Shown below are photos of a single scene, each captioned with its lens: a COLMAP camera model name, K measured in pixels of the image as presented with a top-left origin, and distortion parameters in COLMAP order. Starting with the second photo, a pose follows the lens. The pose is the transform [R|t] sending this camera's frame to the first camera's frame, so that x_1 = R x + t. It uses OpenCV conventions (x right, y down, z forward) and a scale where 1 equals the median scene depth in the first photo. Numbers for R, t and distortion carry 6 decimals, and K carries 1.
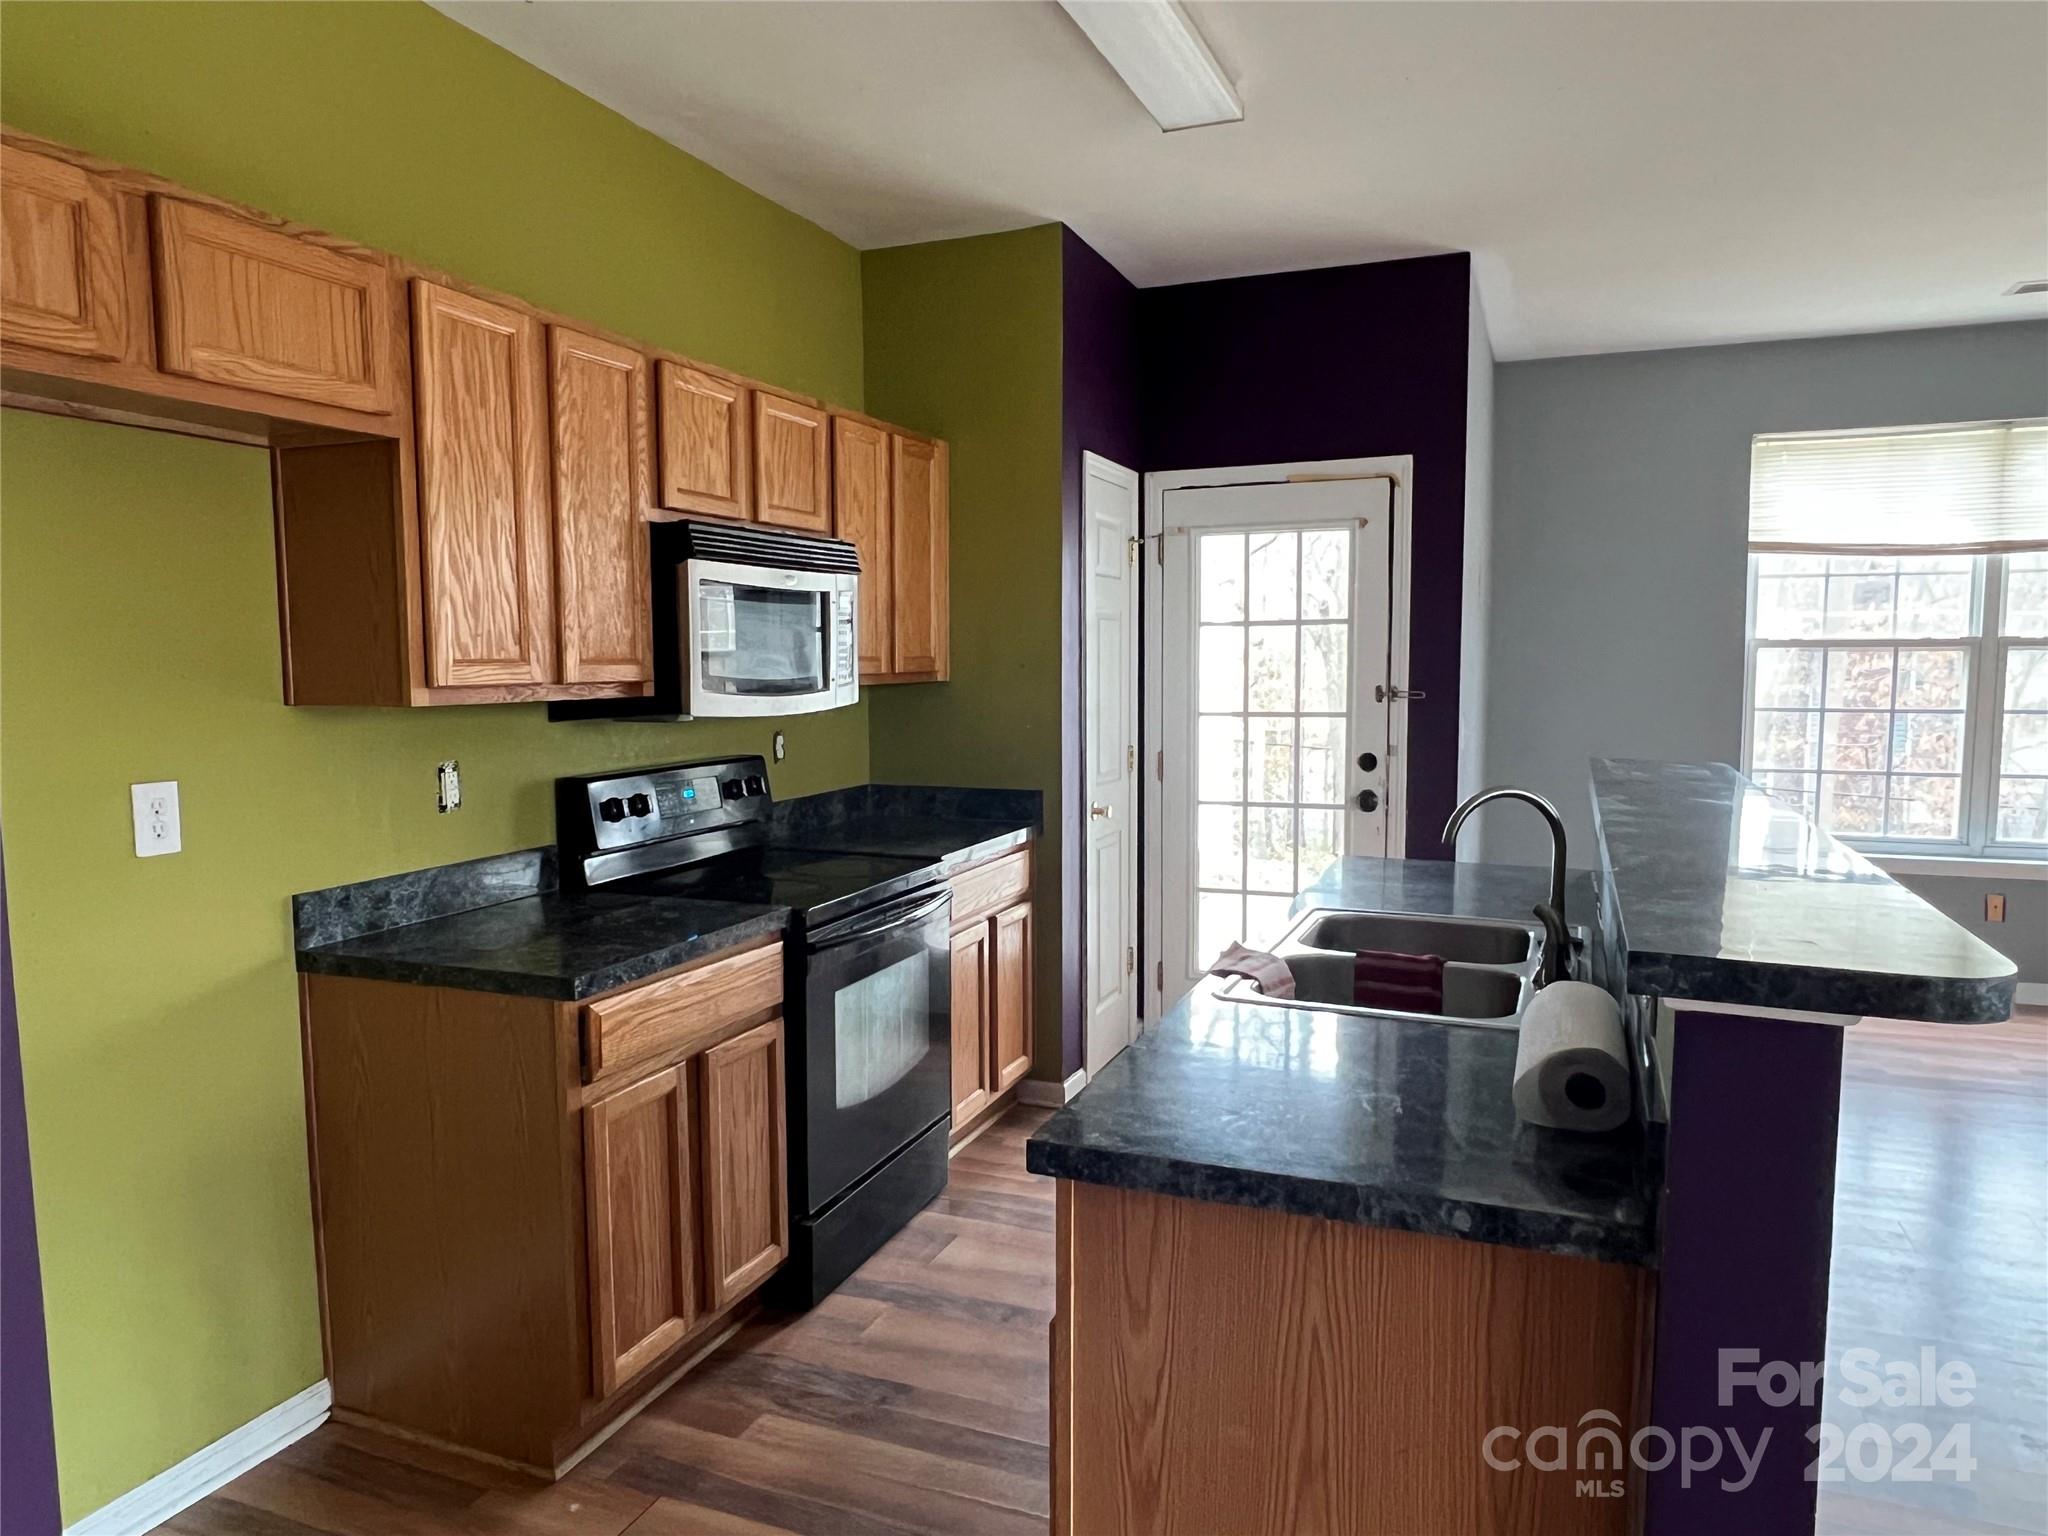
lens RADIAL K [[1362.7, 0, 1020.8], [0, 1362.7, 781.3], [0, 0, 1]] dist [-0.003317, -0.003201]
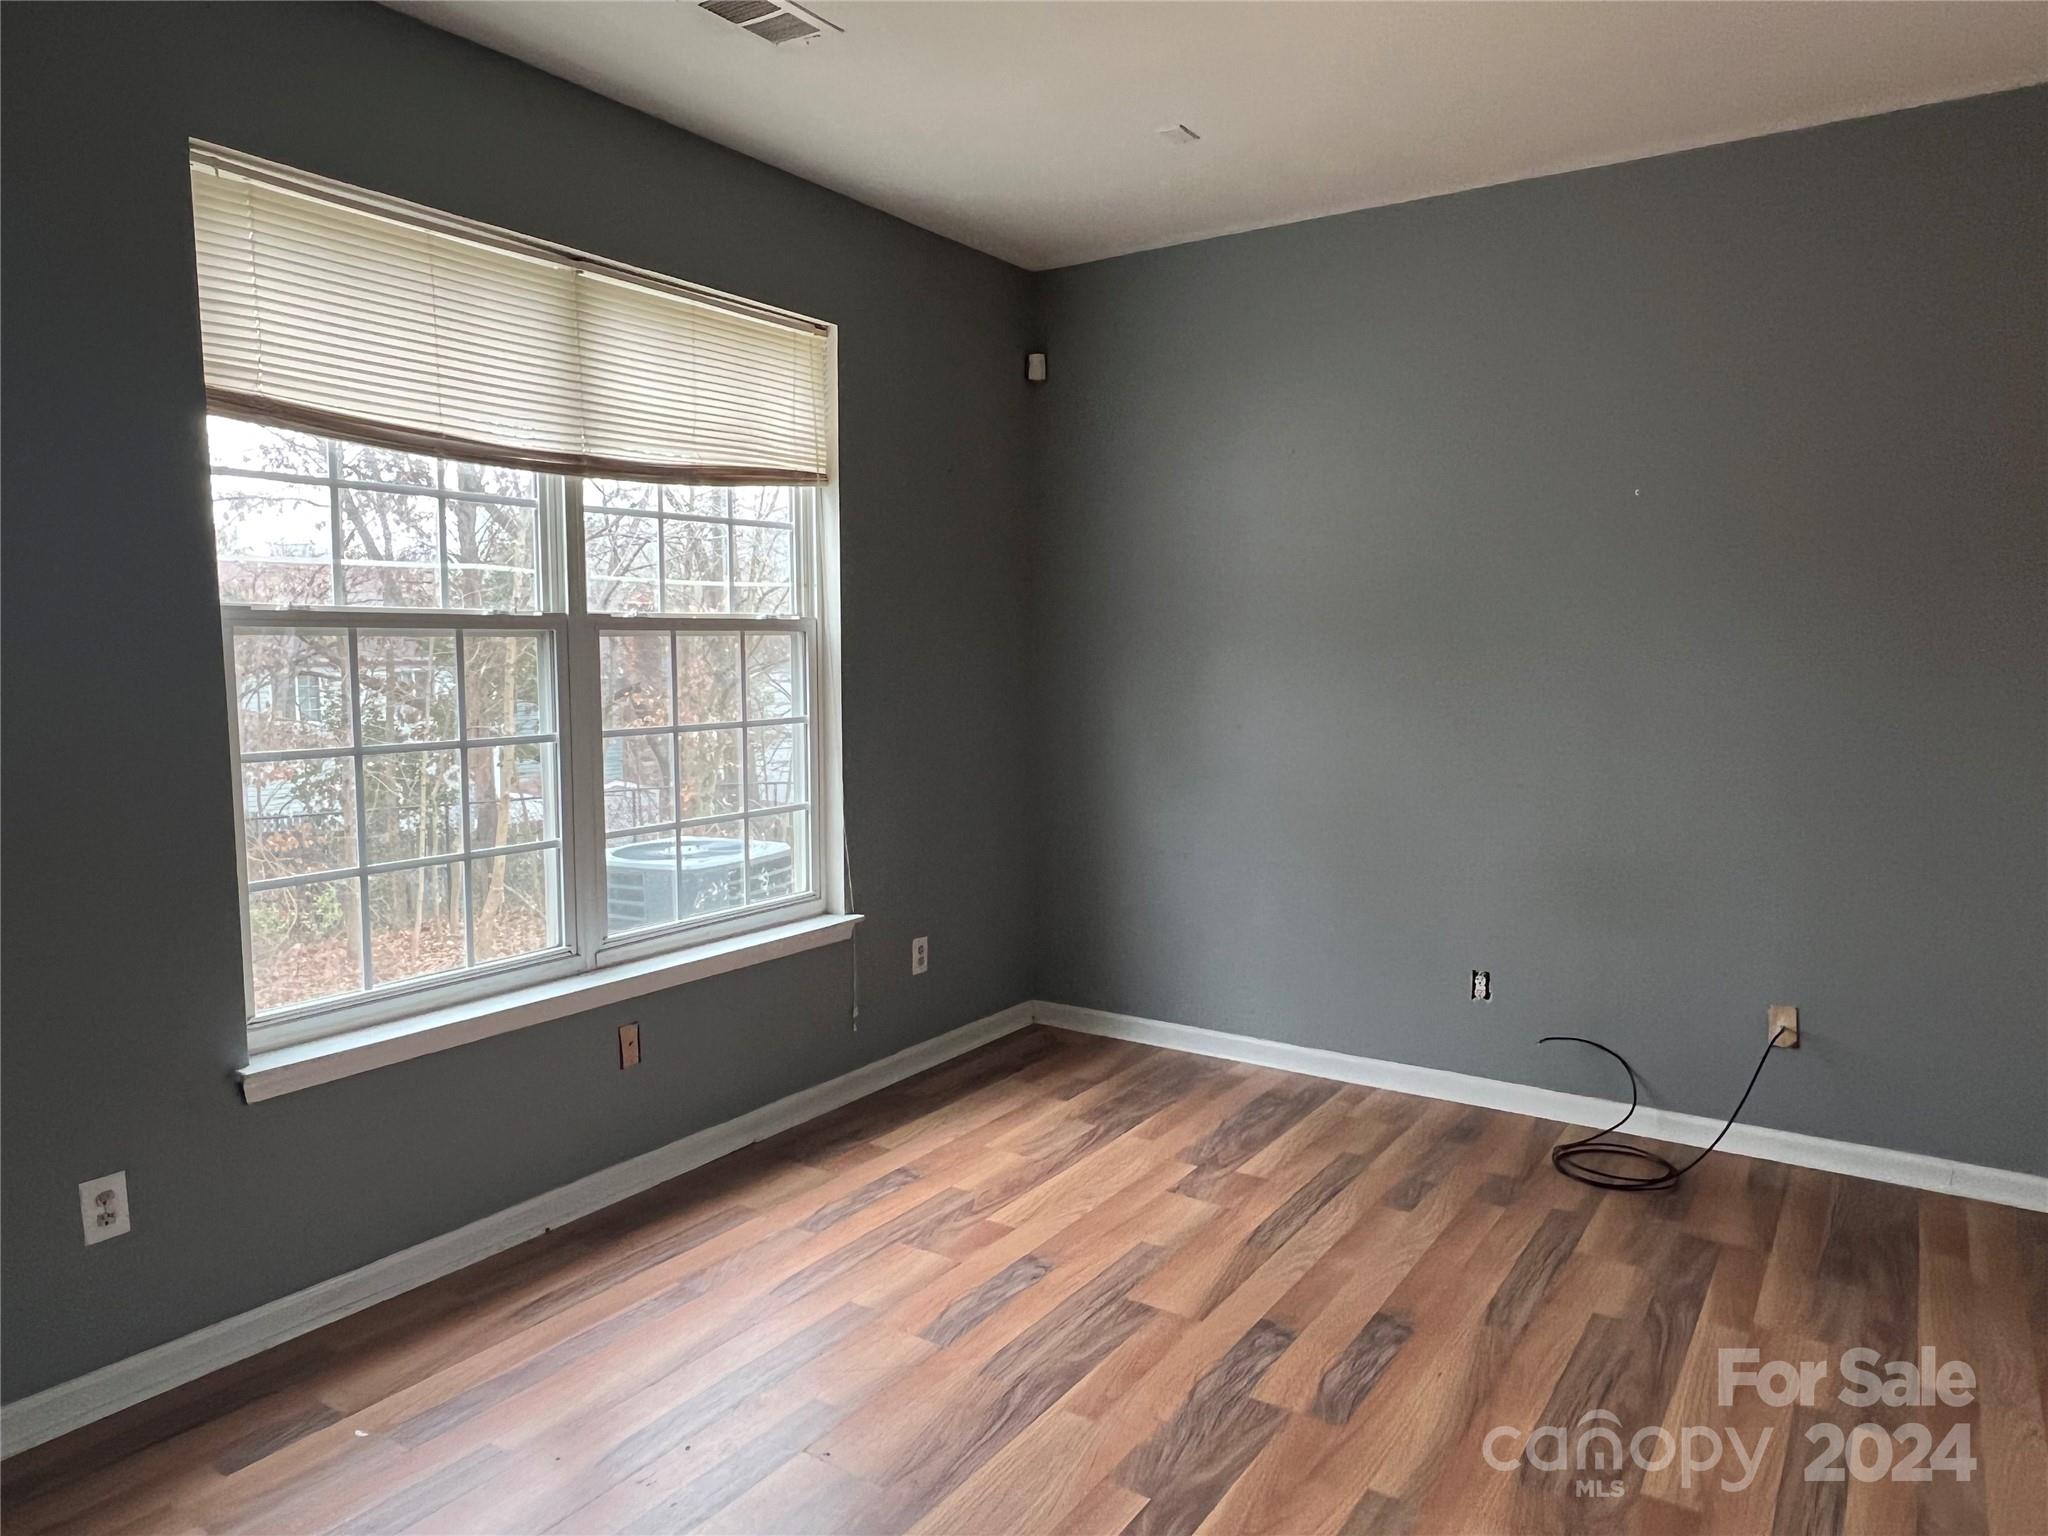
lens RADIAL K [[1362.7, 0, 1025.6], [0, 1362.7, 780.9], [0, 0, 1]] dist [-0.003317, -0.003201]
pose [[0.185087, -0.101852, 0.977430, 0.171419], [0.075662, 0.993139, 0.089162, -0.083972], [-0.979805, 0.057452, 0.191523, 0.813192]]
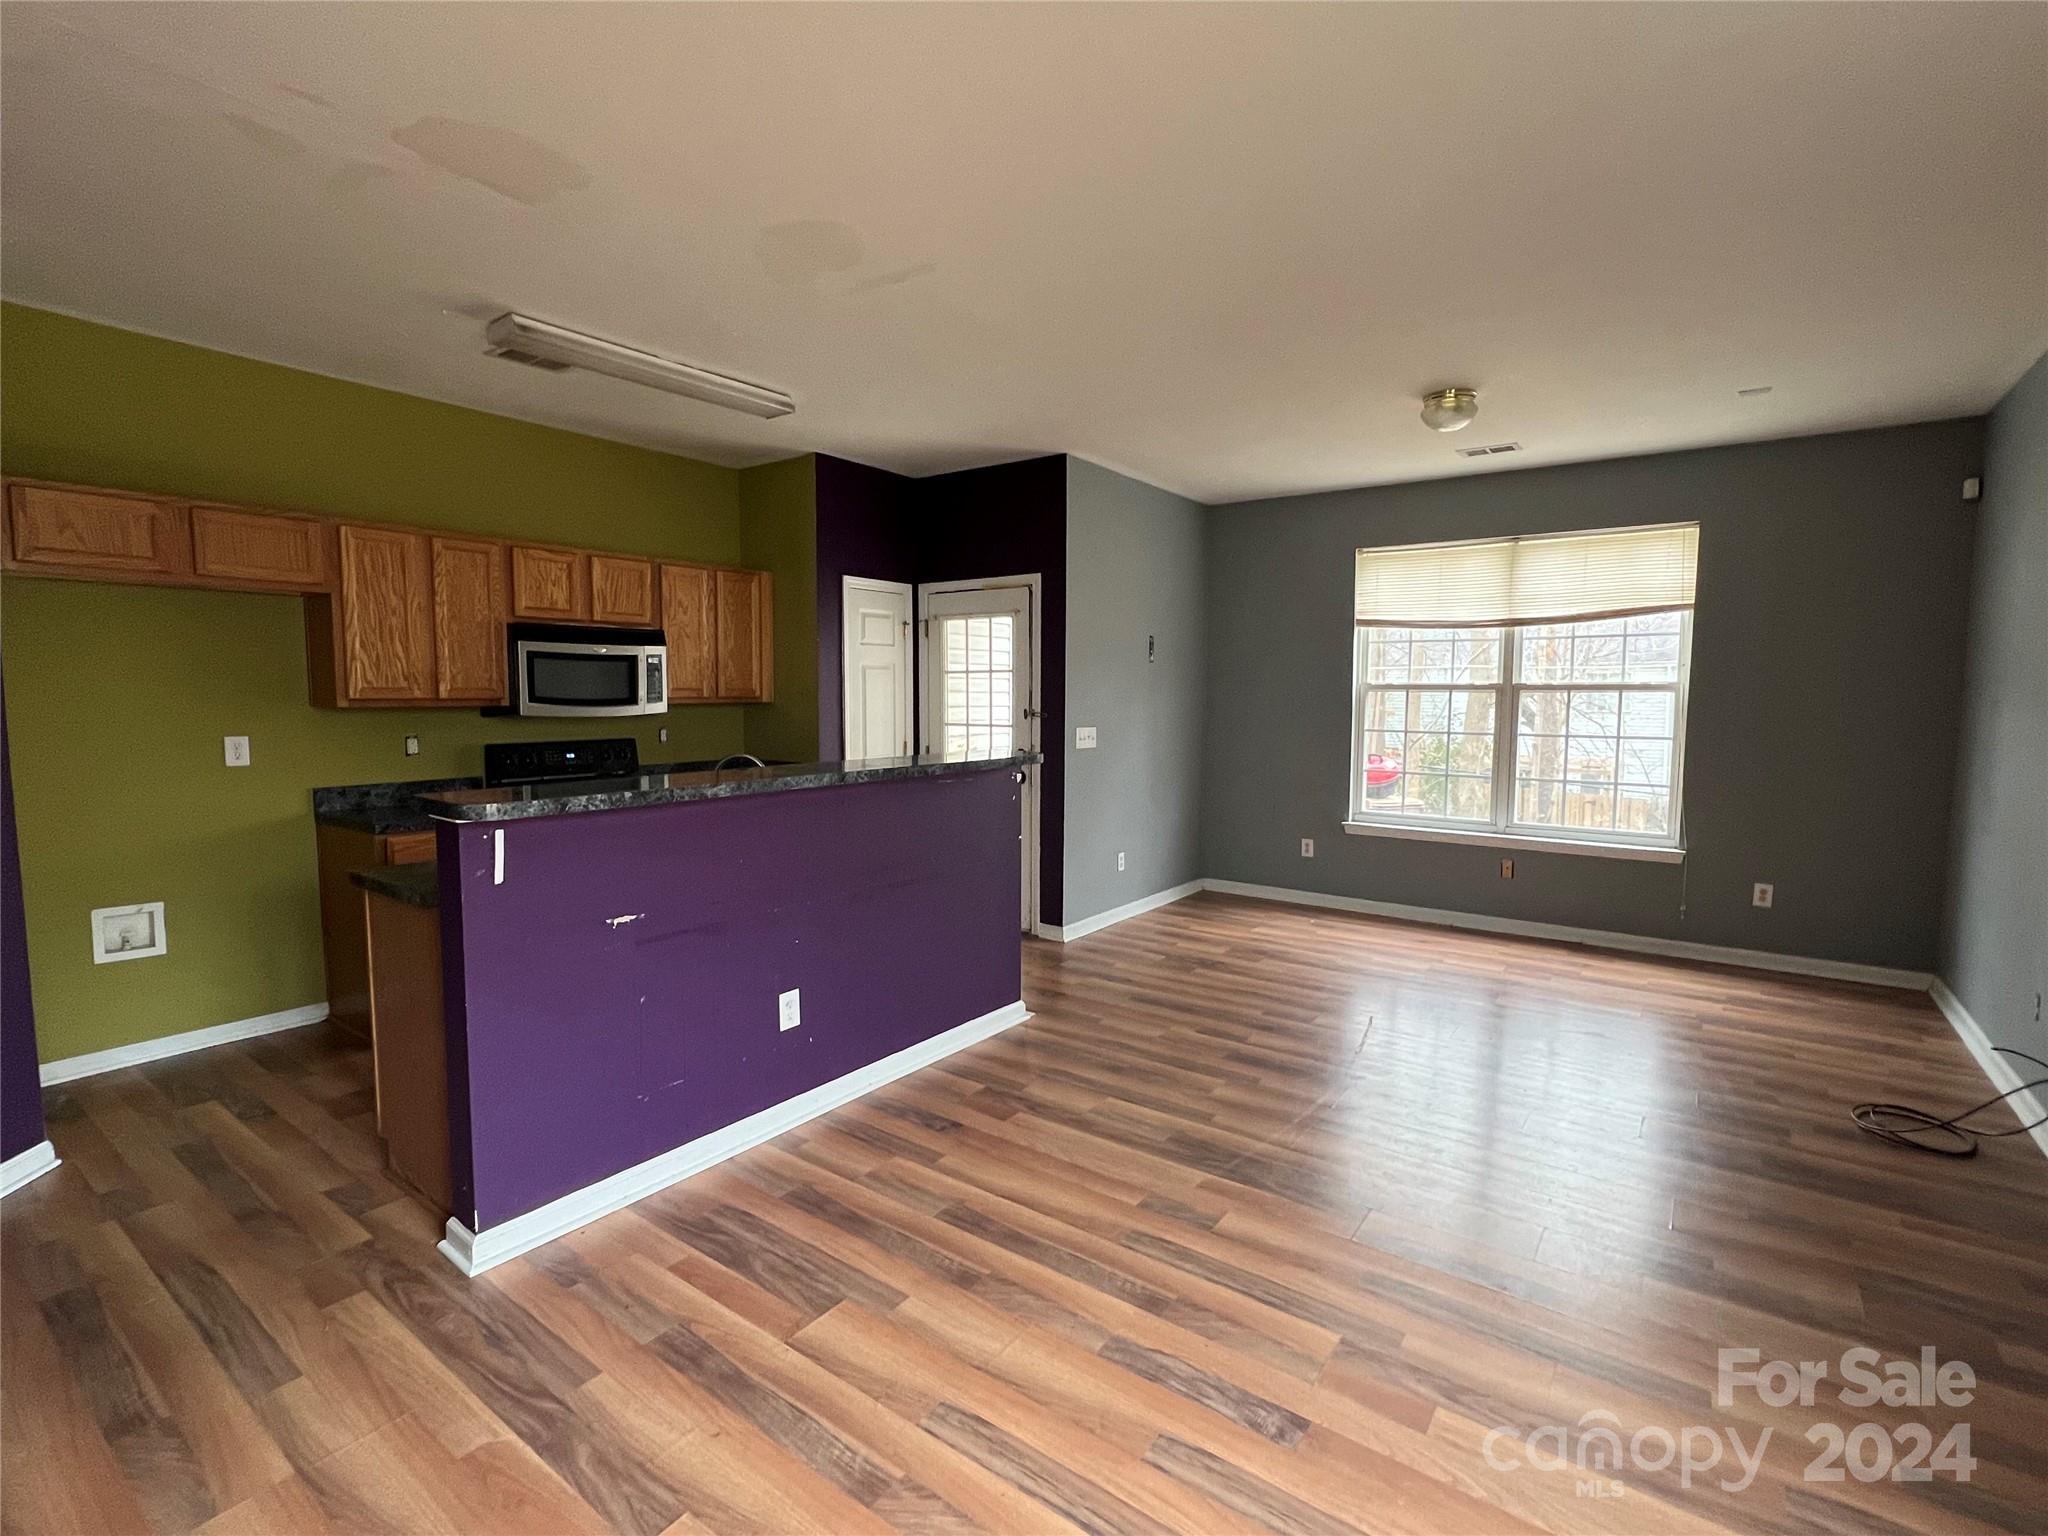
lens RADIAL K [[970.0, 0, 1019.8], [0, 970.0, 759.2], [0, 0, 1]] dist [0.002764, 0.000083]
pose [[0.970041, 0.028537, -0.241260, 0.538366], [-0.033289, 0.999323, -0.015640, 0.010804], [0.240650, 0.023202, 0.970335, -0.163872]]
